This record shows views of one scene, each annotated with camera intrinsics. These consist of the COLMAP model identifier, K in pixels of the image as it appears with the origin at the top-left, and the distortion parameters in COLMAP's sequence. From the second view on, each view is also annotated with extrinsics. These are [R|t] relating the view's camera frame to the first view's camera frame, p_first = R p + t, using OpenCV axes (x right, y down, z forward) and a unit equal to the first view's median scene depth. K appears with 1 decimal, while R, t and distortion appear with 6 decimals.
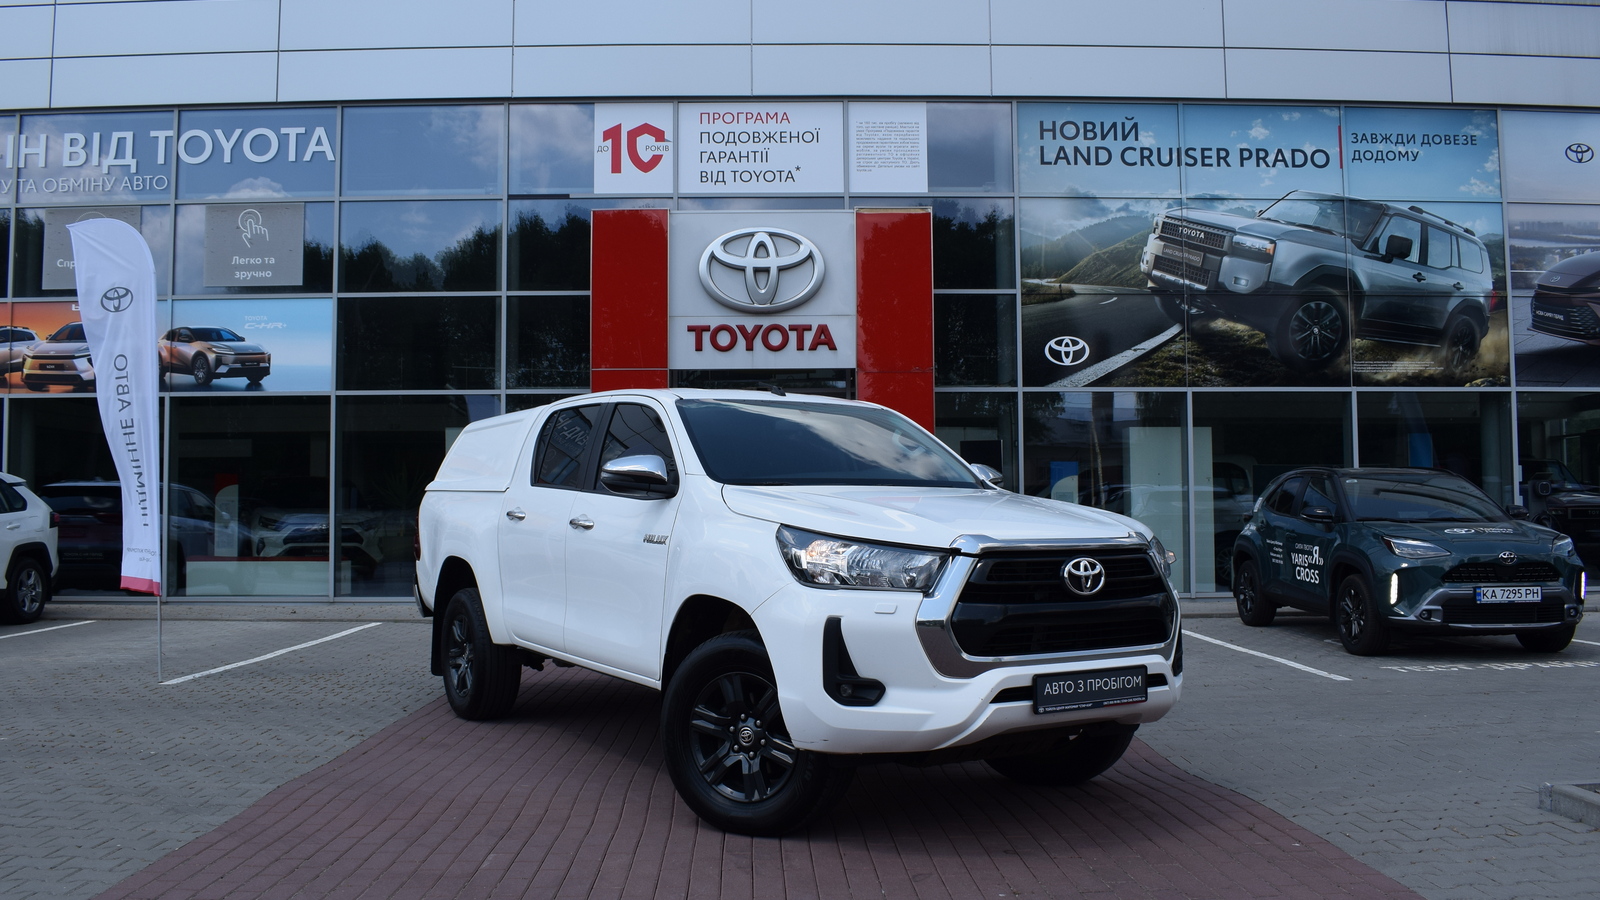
lens RADIAL K [[1311.8, 0, 769.4], [0, 1311.8, 447.6], [0, 0, 1]] dist [-0.095487, 0.013414]
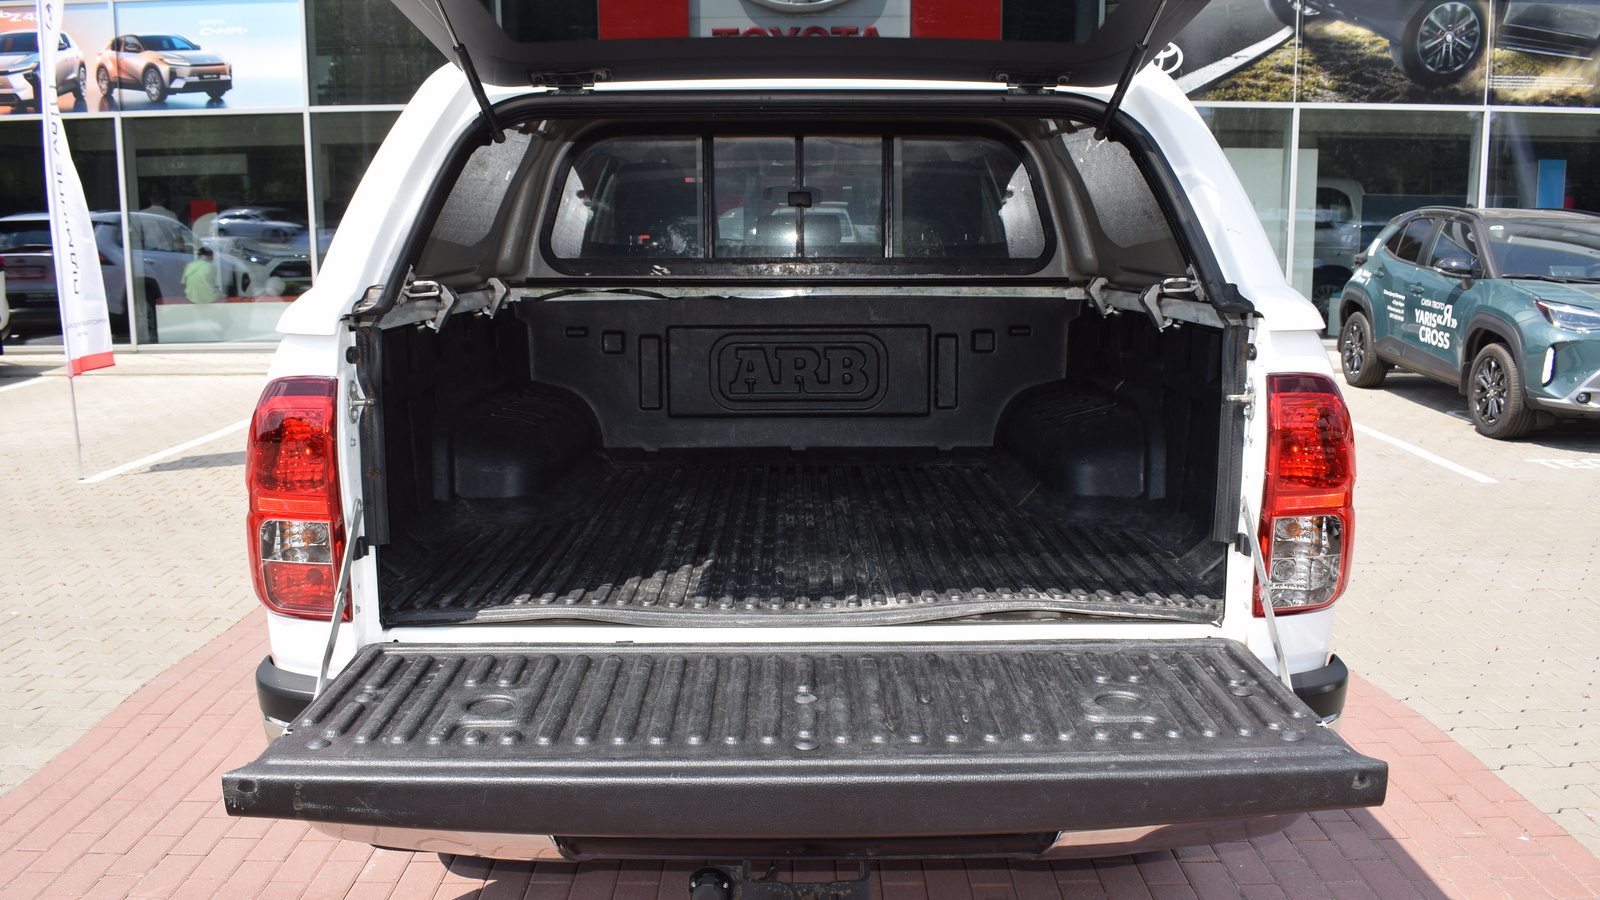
lens RADIAL K [[1350.1, 0, 788.5], [0, 1350.1, 455.0], [0, 0, 1]] dist [-0.095549, 0.018202]
pose [[0.999934, 0.001733, -0.011373, -0.002956], [0.000916, 0.973451, 0.228894, -0.020050], [0.011468, -0.228889, 0.973385, 0.088918]]
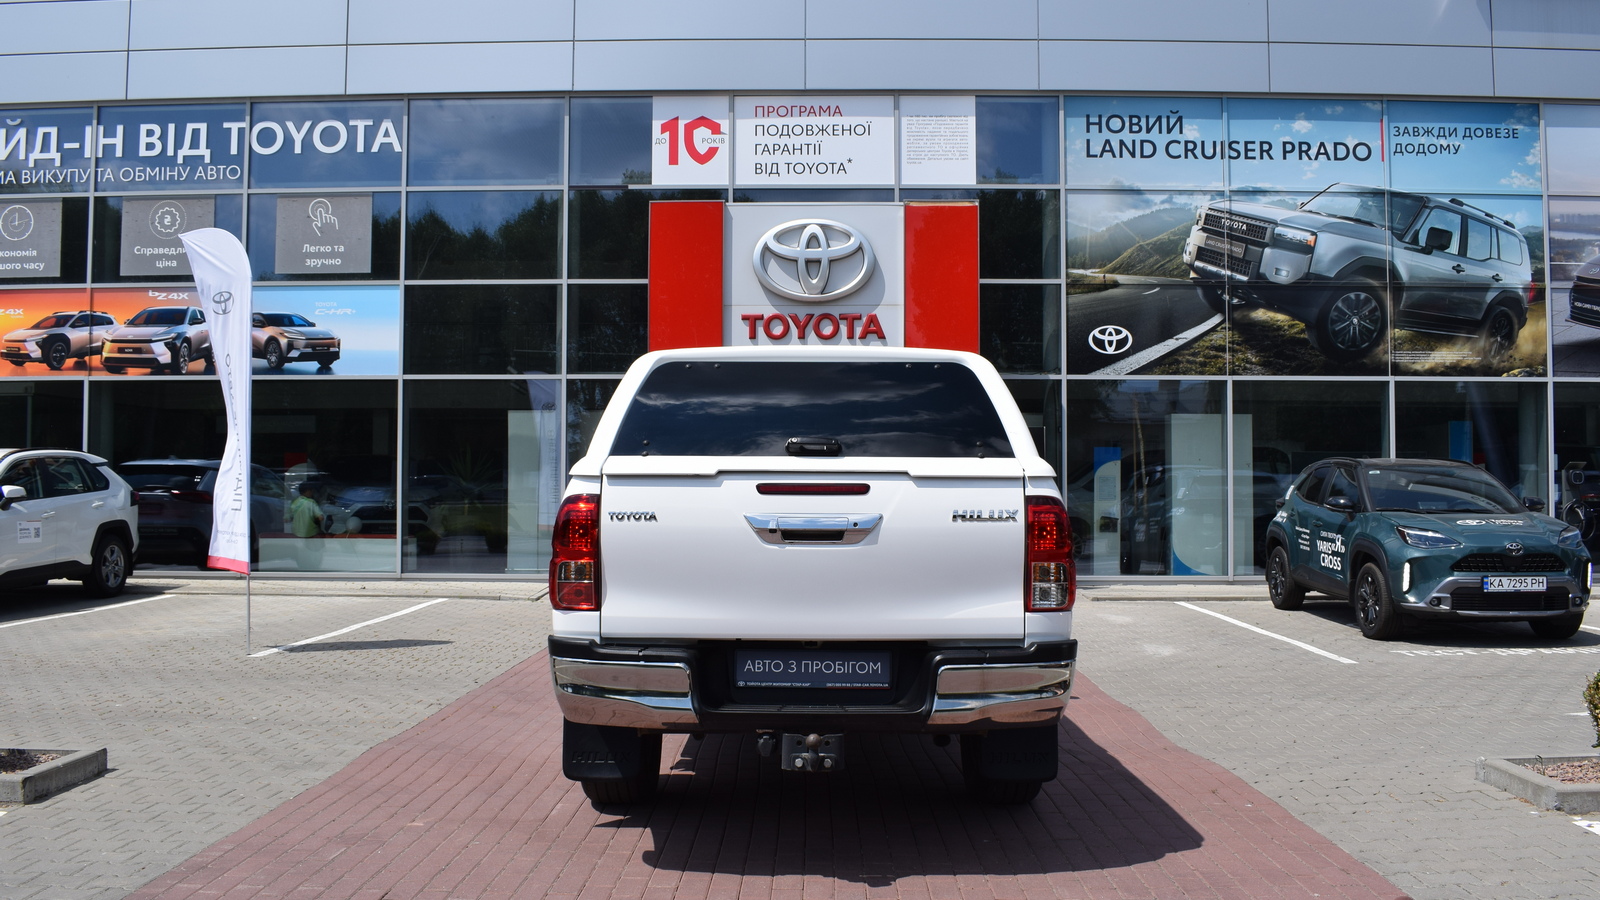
lens RADIAL K [[1350.1, 0, 800.1], [0, 1350.1, 439.4], [0, 0, 1]] dist [-0.095549, 0.018202]
pose [[0.999692, 0.005495, -0.024193, 0.009685], [-0.005088, 0.999845, 0.016867, -0.012178], [0.024282, -0.016738, 0.999565, -0.064505]]
